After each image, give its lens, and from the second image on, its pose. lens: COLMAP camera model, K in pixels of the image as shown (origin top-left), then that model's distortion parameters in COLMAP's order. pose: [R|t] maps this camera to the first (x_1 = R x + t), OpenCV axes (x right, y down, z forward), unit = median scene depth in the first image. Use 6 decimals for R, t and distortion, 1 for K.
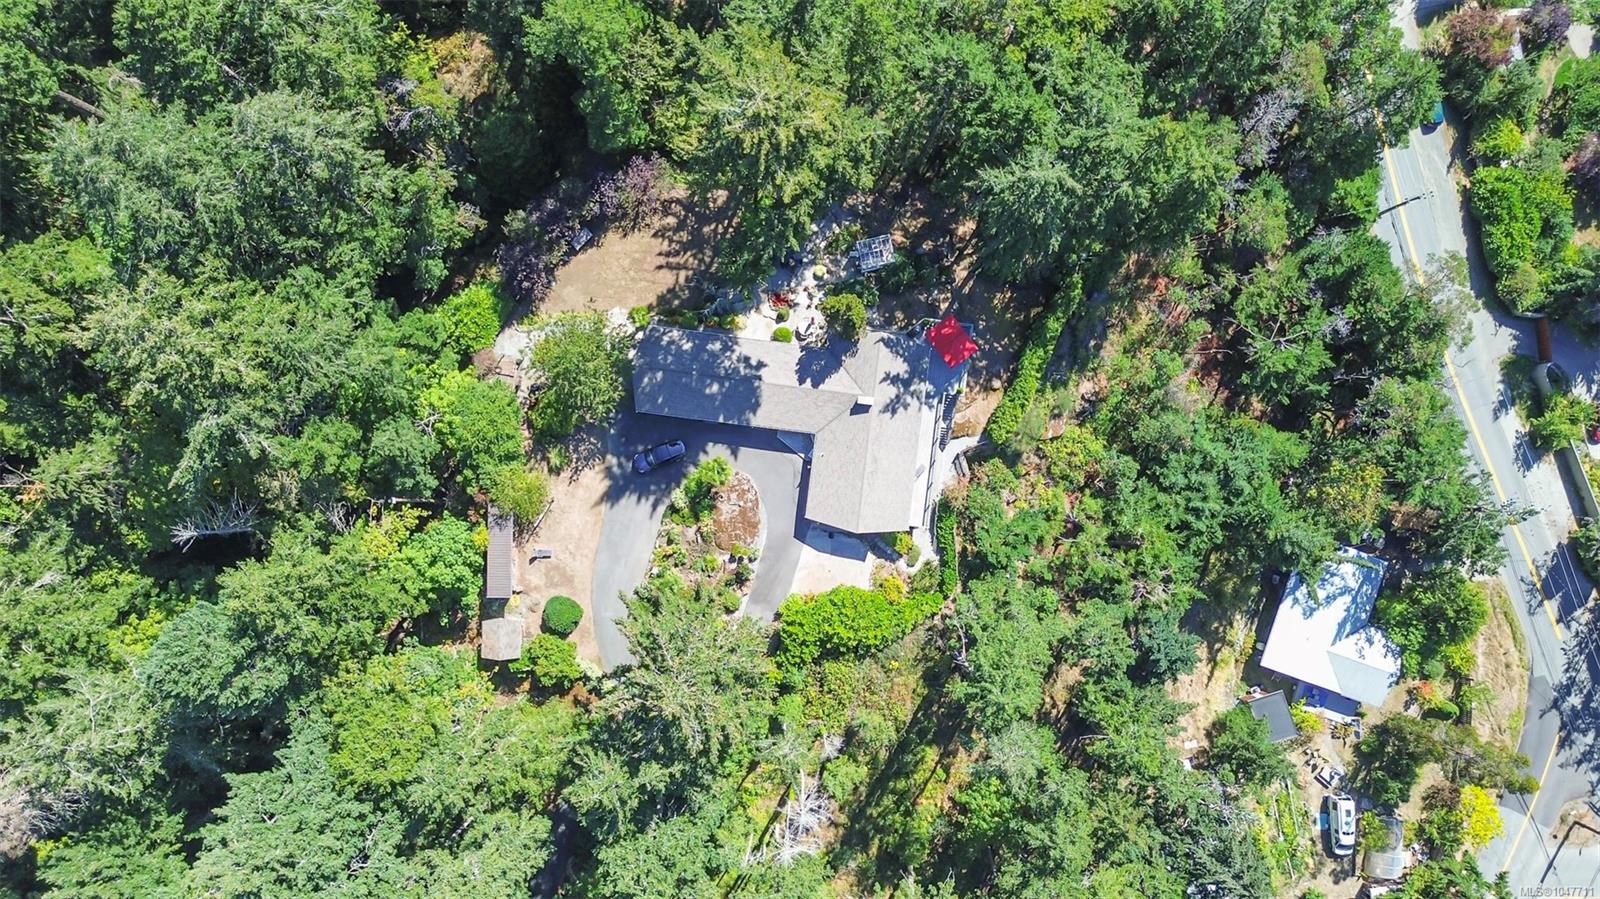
lens RADIAL K [[1124.2, 0, 800.0], [0, 1124.2, 449.5], [0, 0, 1]] dist [0.001202, -0.000114]
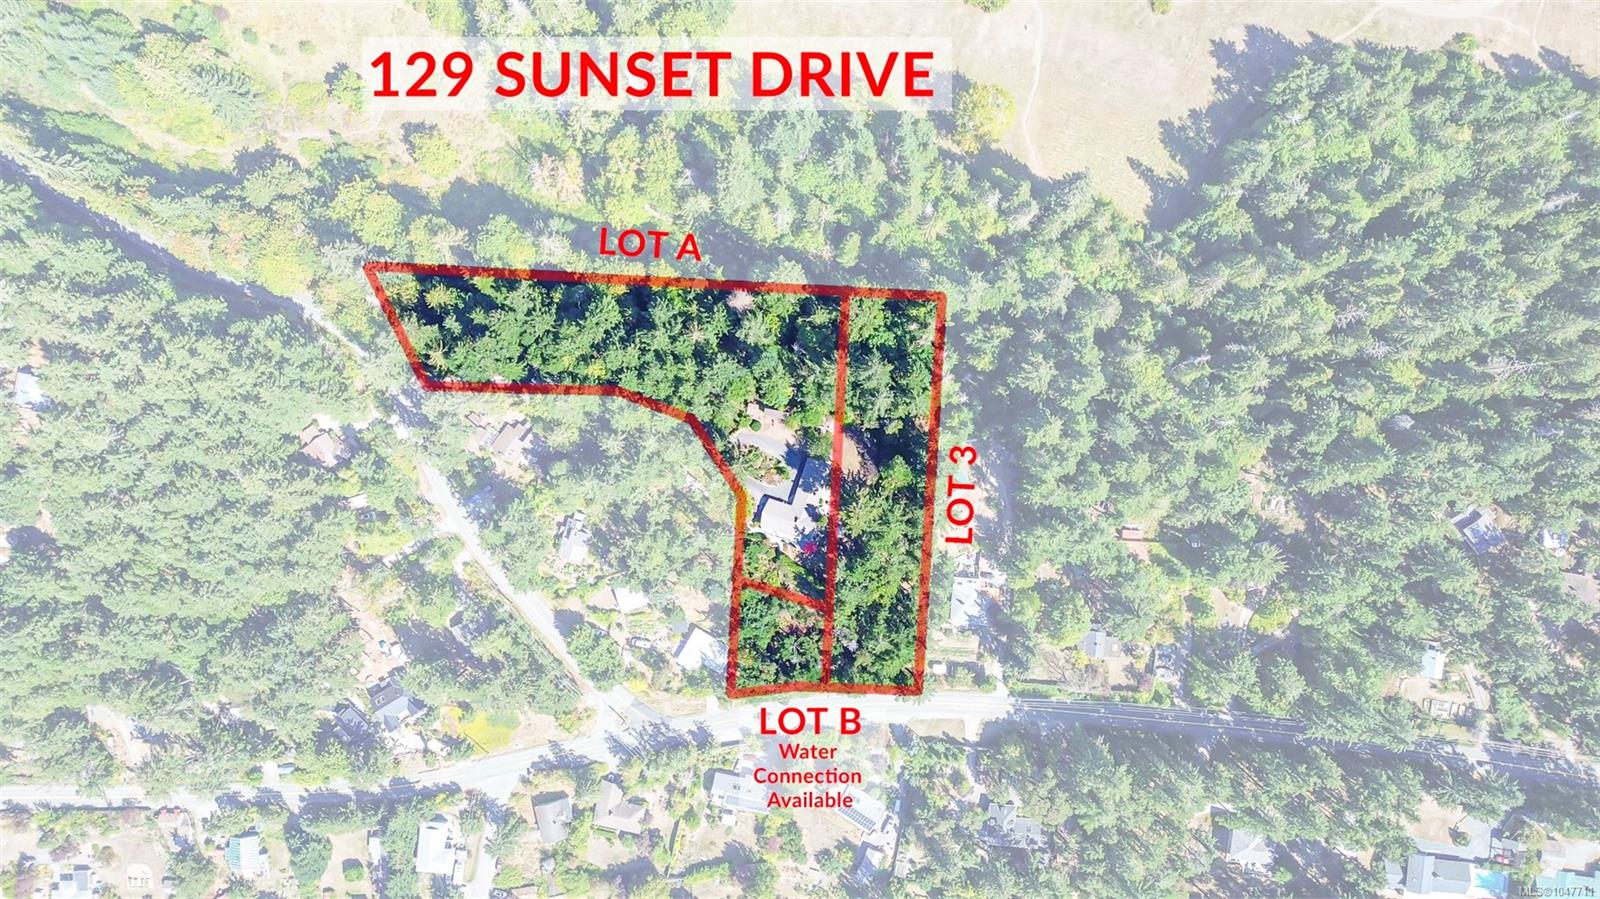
lens RADIAL K [[1124.2, 0, 800.0], [0, 1124.2, 449.5], [0, 0, 1]] dist [0.001202, -0.000114]
pose [[-0.196718, 0.980449, -0.004617, -0.144229], [-0.979518, -0.196320, 0.044758, -0.159715], [0.042977, 0.013327, 0.998987, -2.498189]]
